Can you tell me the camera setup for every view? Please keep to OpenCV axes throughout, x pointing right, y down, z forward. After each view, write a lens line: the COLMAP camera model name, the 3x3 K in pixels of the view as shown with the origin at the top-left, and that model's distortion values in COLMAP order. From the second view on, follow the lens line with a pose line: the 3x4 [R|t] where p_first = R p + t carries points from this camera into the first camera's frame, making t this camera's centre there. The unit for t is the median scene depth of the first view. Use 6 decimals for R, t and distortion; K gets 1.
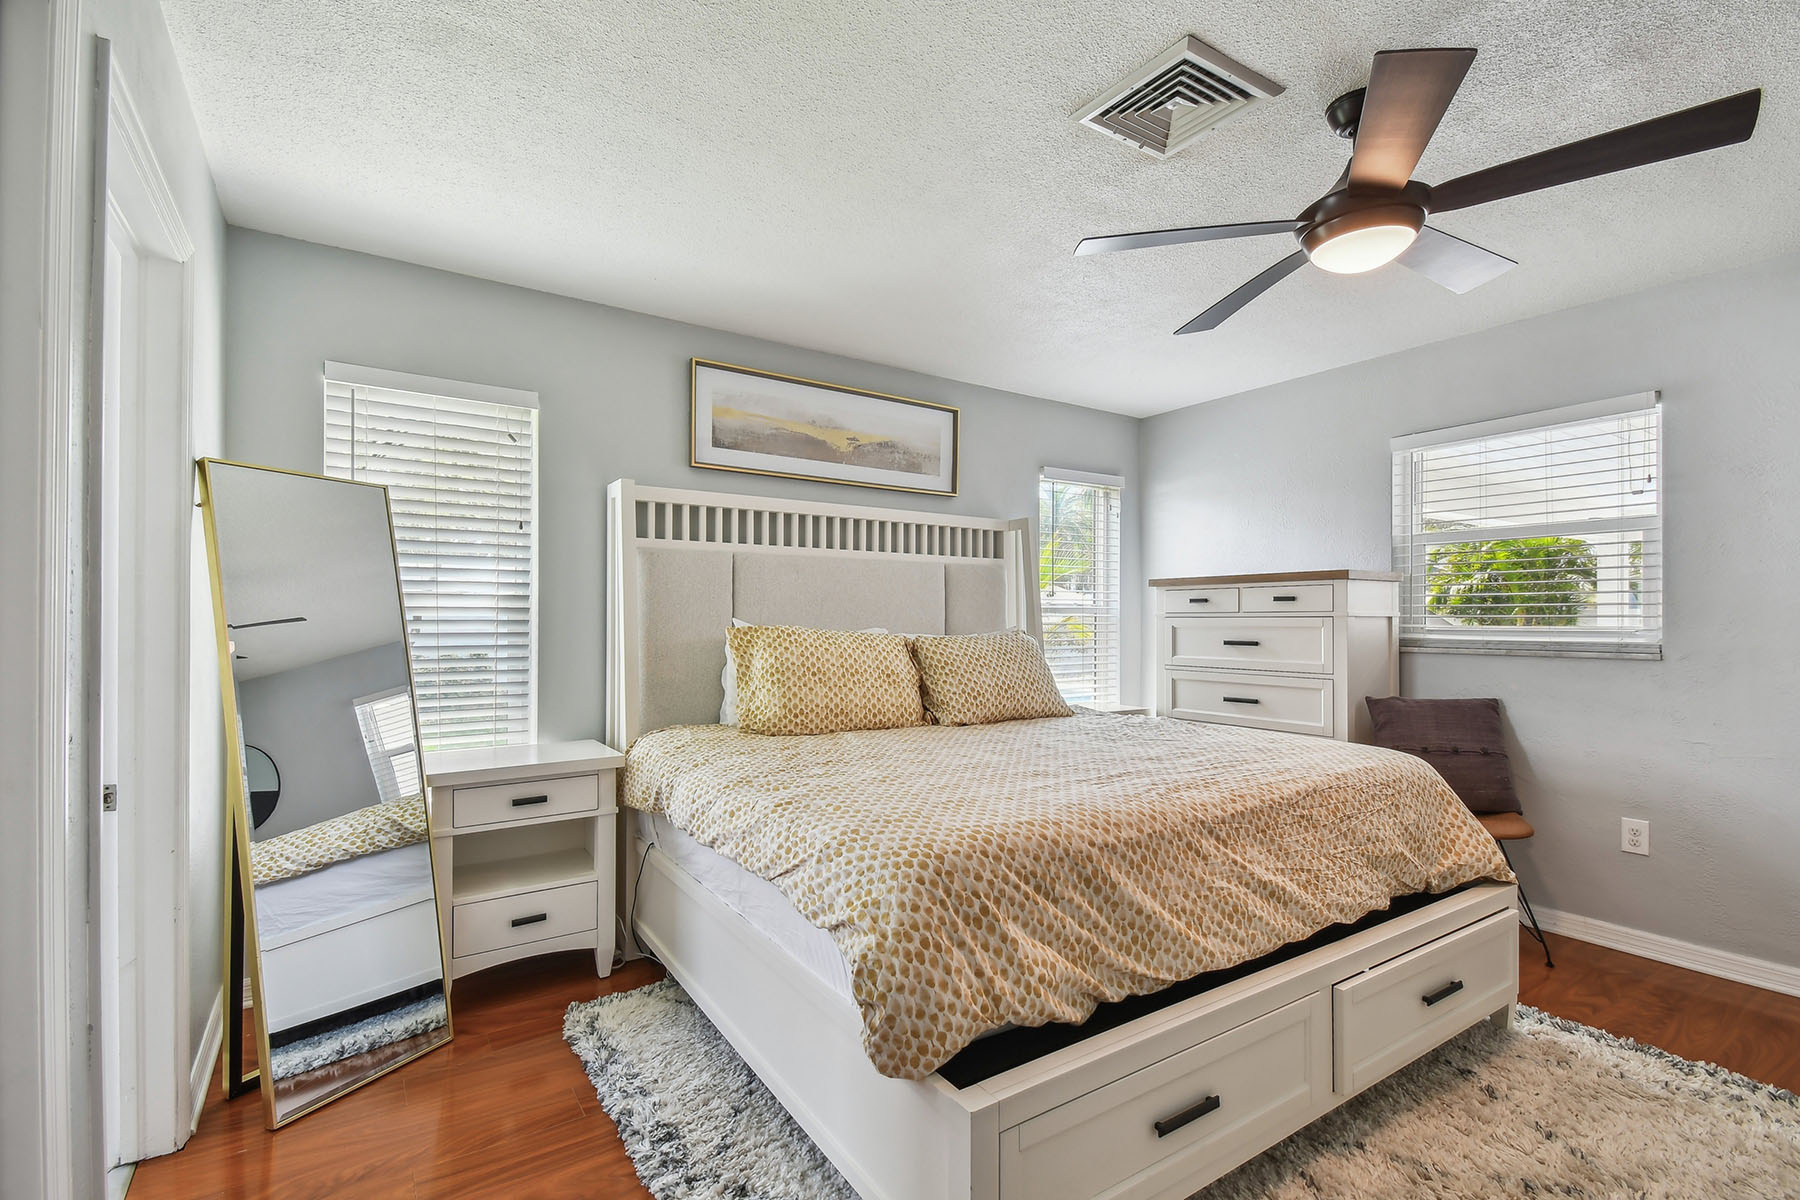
lens RADIAL K [[827.4, 0, 906.0], [0, 827.4, 602.6], [0, 0, 1]] dist [0.029711, -0.006617]
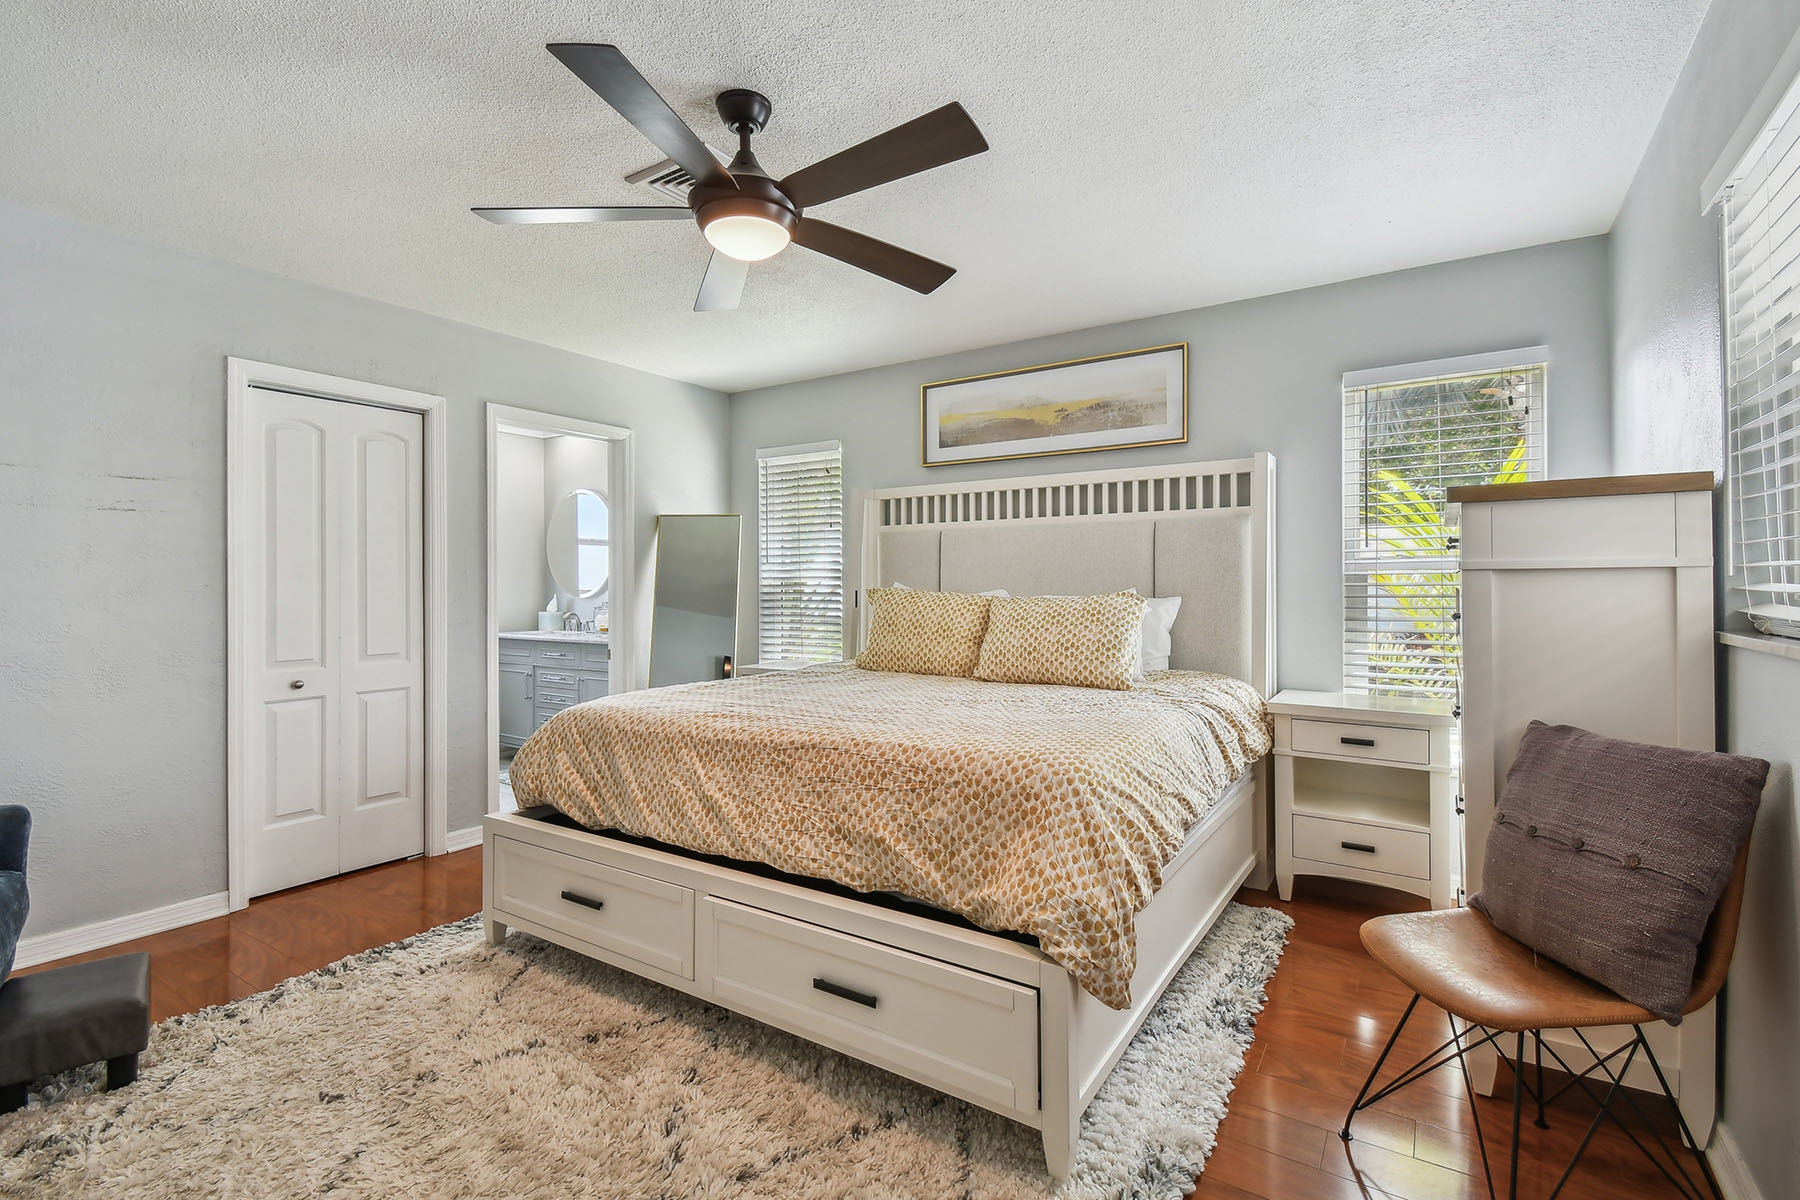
lens RADIAL K [[827.4, 0, 902.4], [0, 827.4, 597.2], [0, 0, 1]] dist [0.029711, -0.006617]
pose [[0.379162, 0.005094, -0.925316, 0.938962], [0.021728, 0.999660, 0.014407, 0.021877], [0.925075, -0.025567, 0.378922, 0.466203]]
